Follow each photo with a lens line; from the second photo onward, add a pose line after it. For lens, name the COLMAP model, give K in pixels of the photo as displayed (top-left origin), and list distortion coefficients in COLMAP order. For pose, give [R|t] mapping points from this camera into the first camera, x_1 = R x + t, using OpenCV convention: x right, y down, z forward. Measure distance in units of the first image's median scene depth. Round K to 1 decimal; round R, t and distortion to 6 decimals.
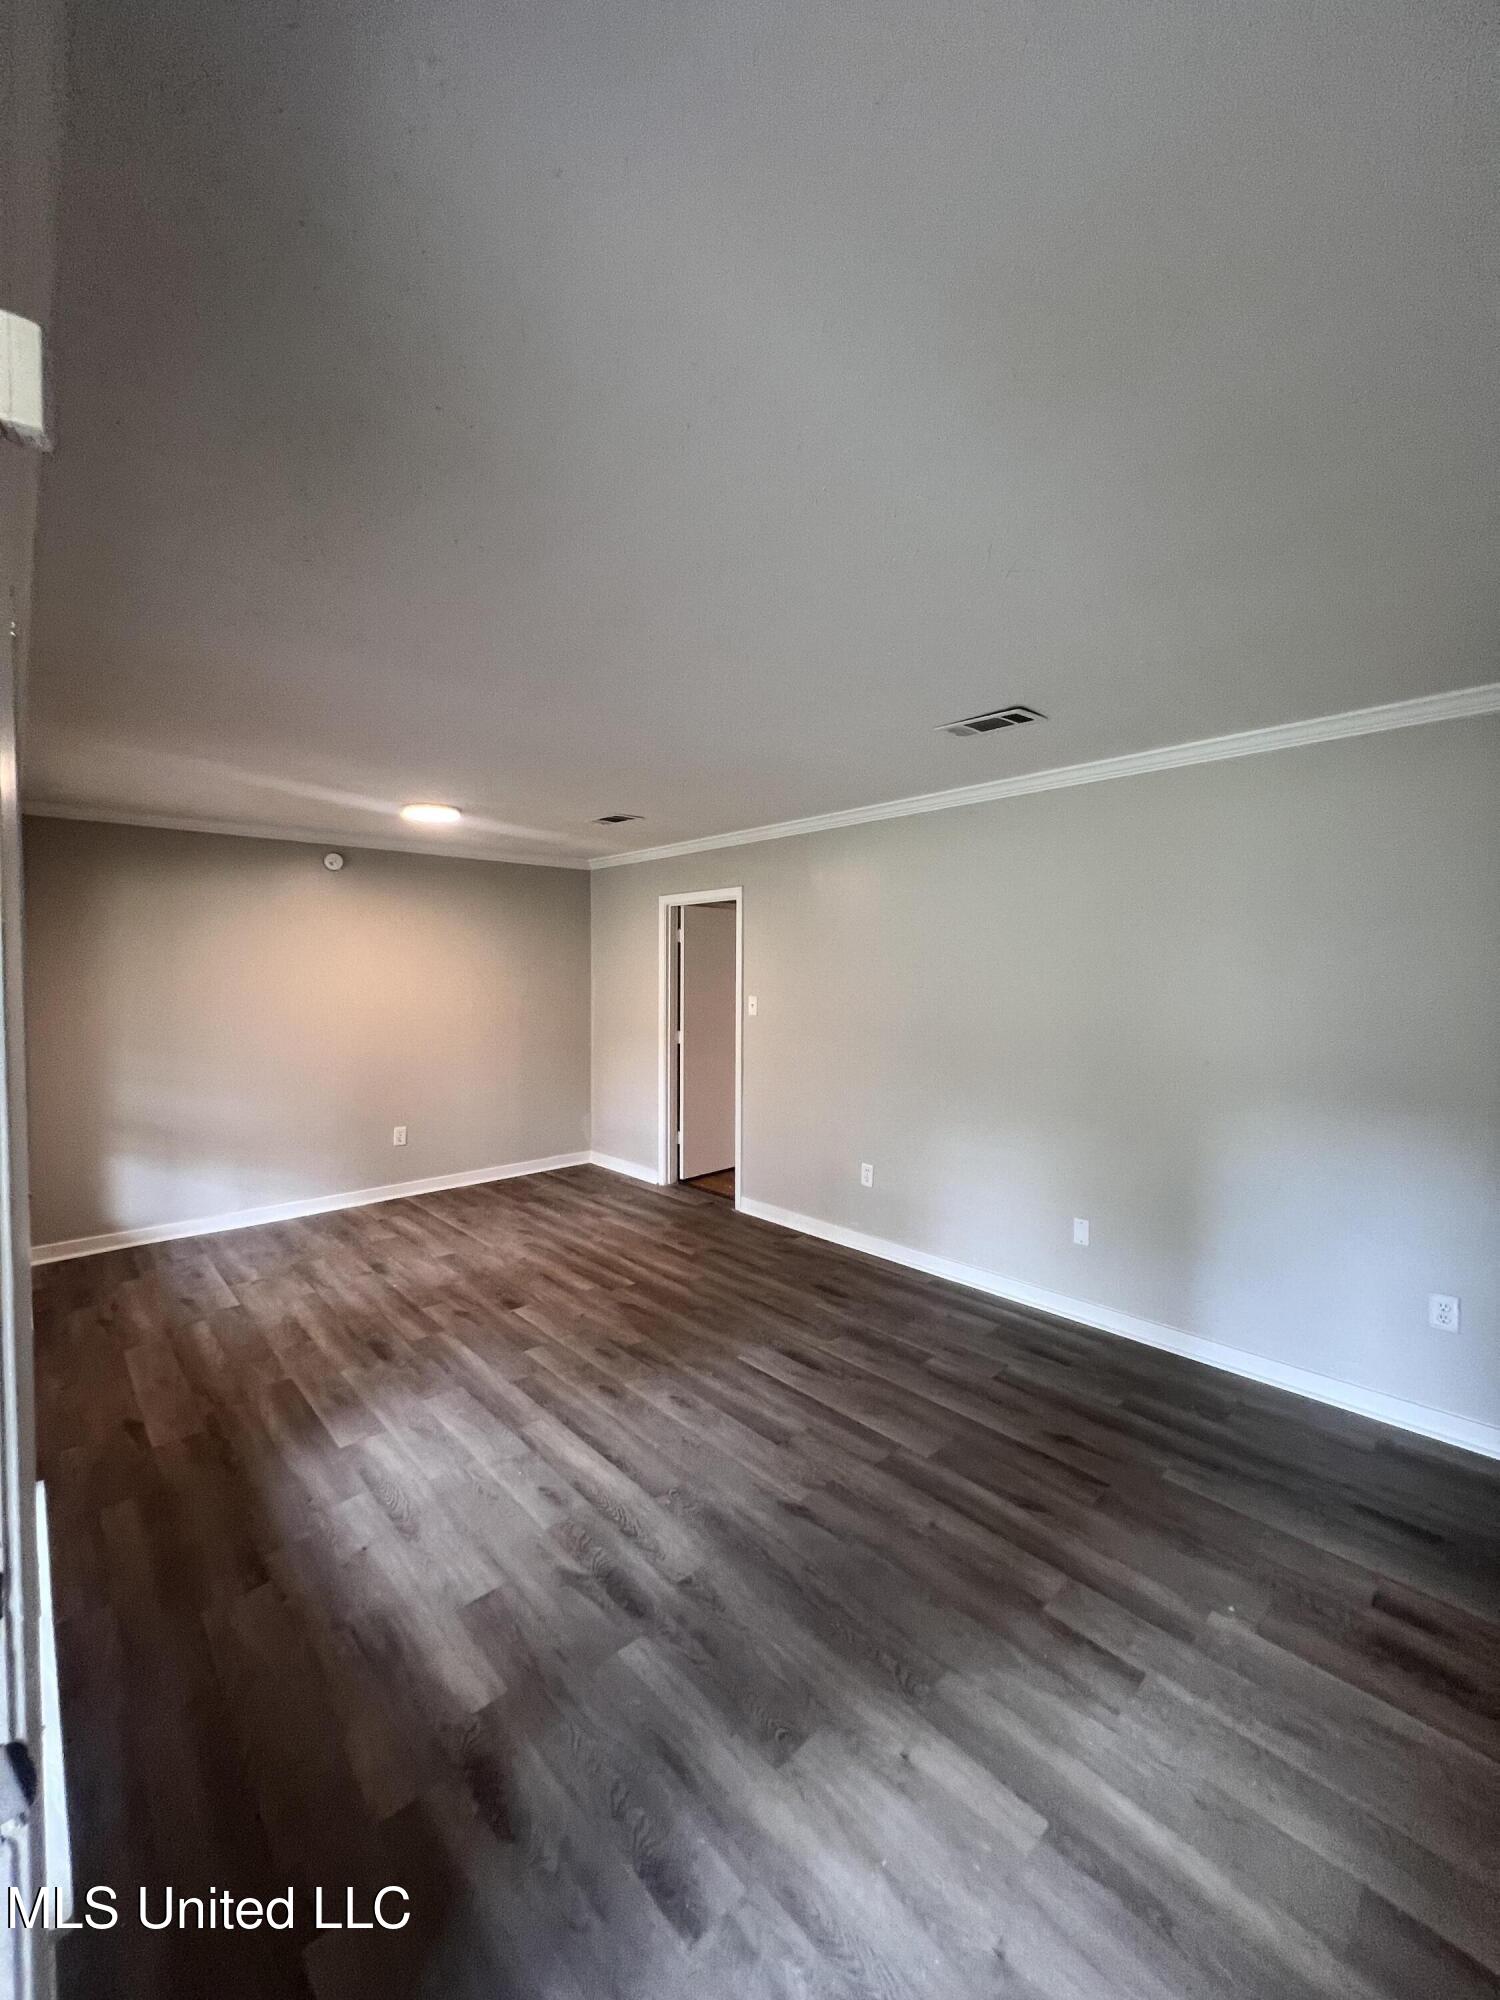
lens RADIAL K [[811.9, 0, 757.5], [0, 811.9, 996.8], [0, 0, 1]] dist [0.000705, 0.000158]
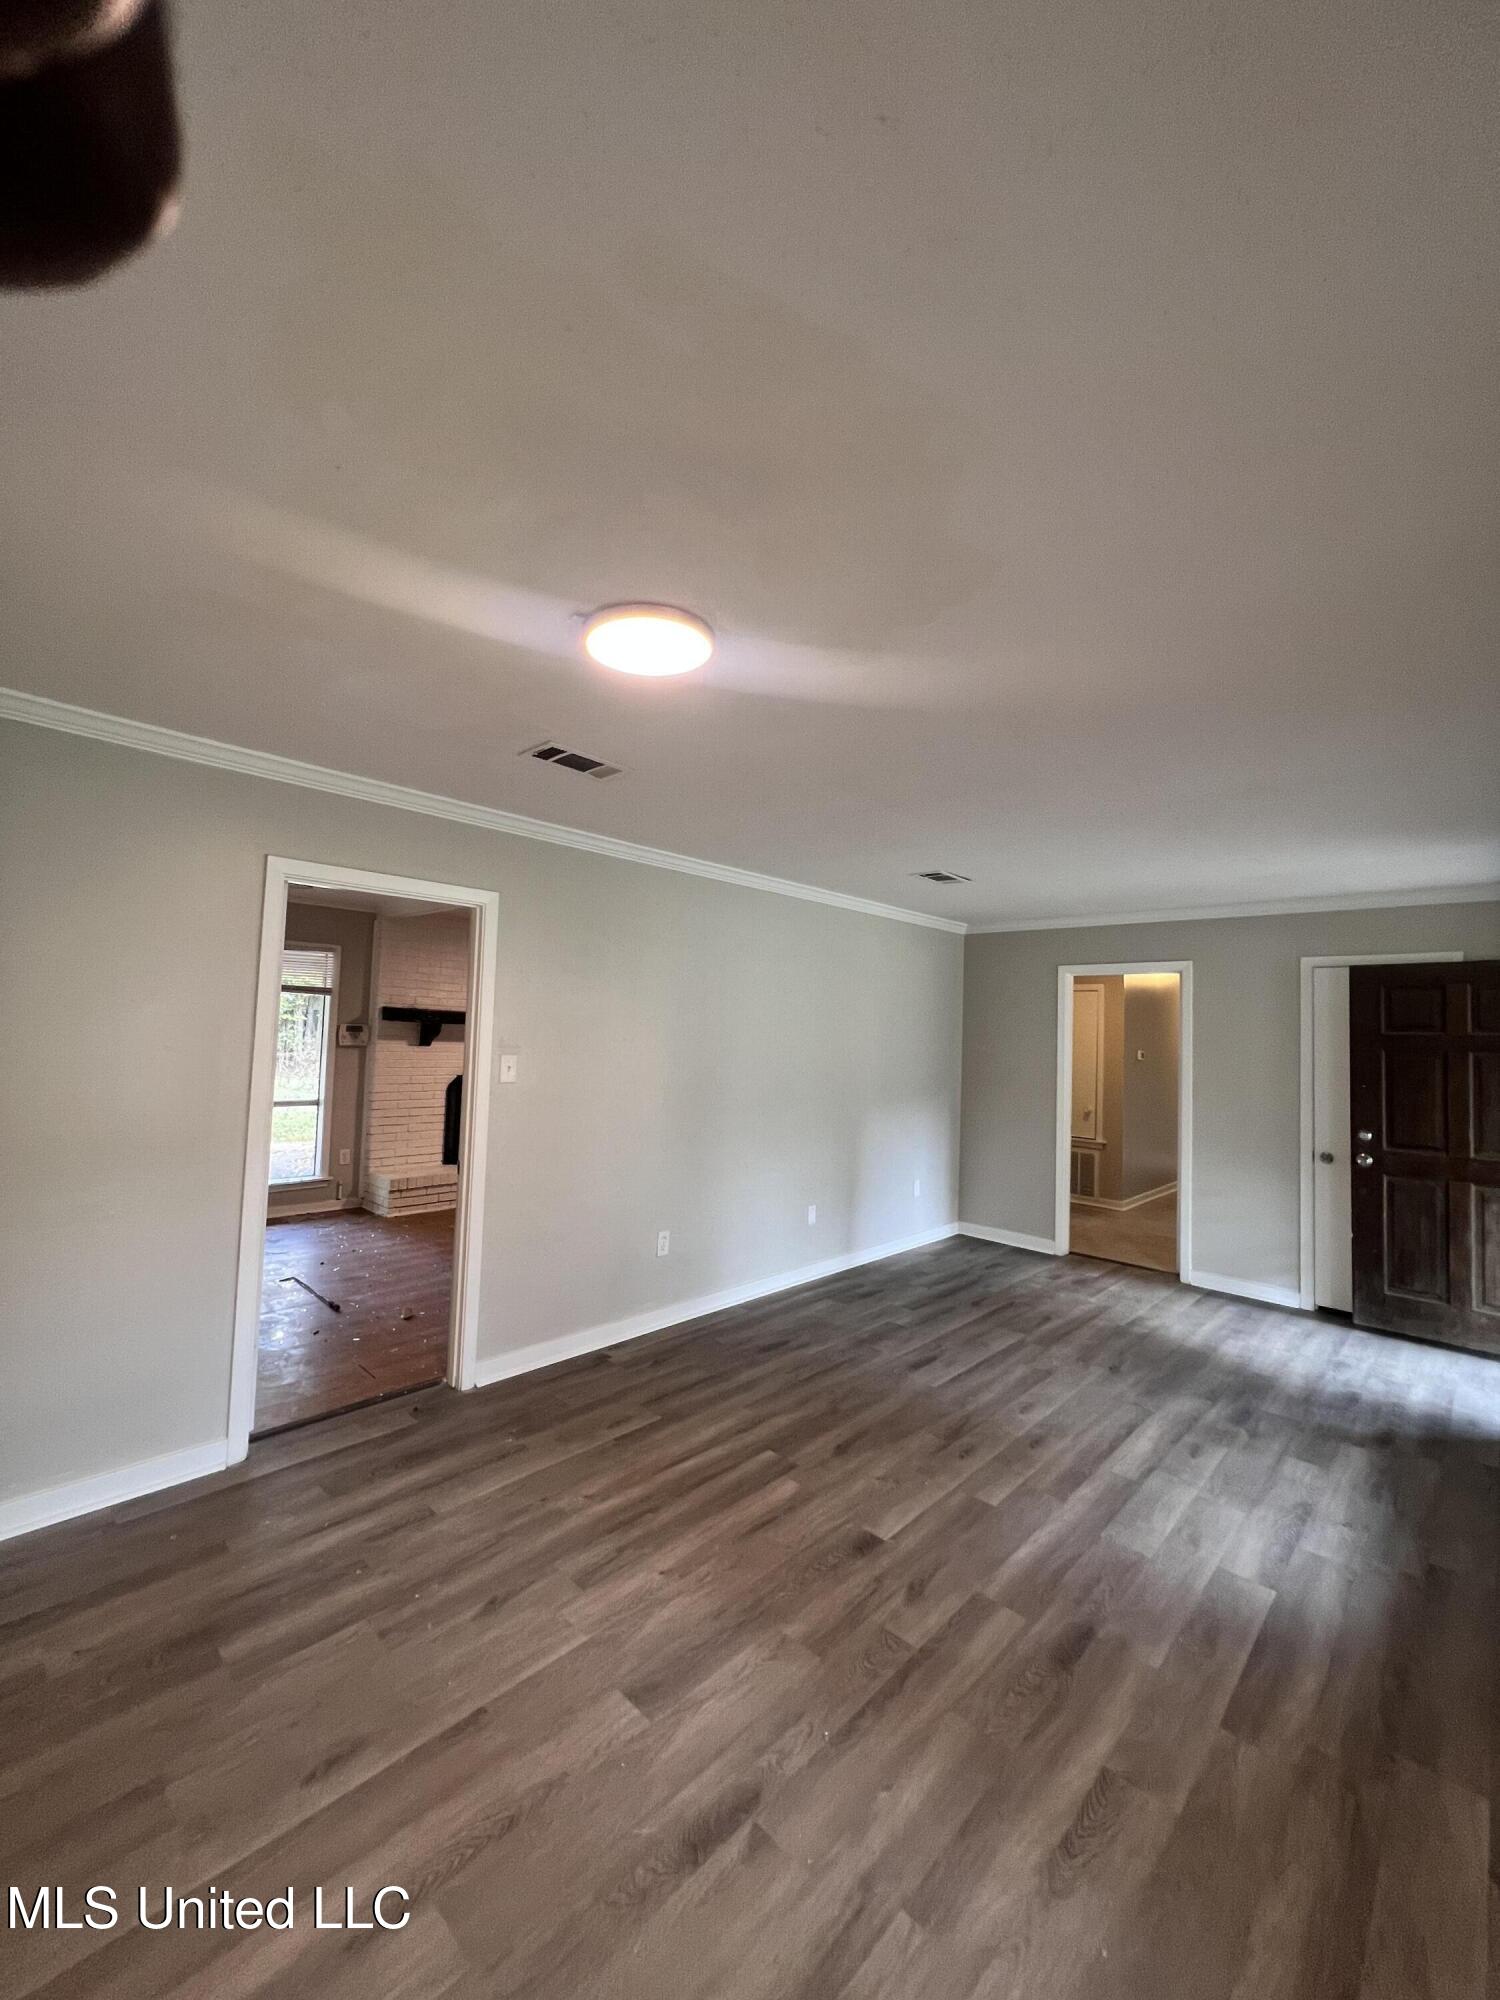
lens RADIAL K [[811.9, 0, 746.0], [0, 811.9, 990.8], [0, 0, 1]] dist [0.000705, 0.000158]
pose [[-0.075421, 0.051031, 0.995845, -1.086968], [-0.003115, 0.998673, -0.051412, -0.030282], [-0.997147, -0.006979, -0.075162, 1.299190]]
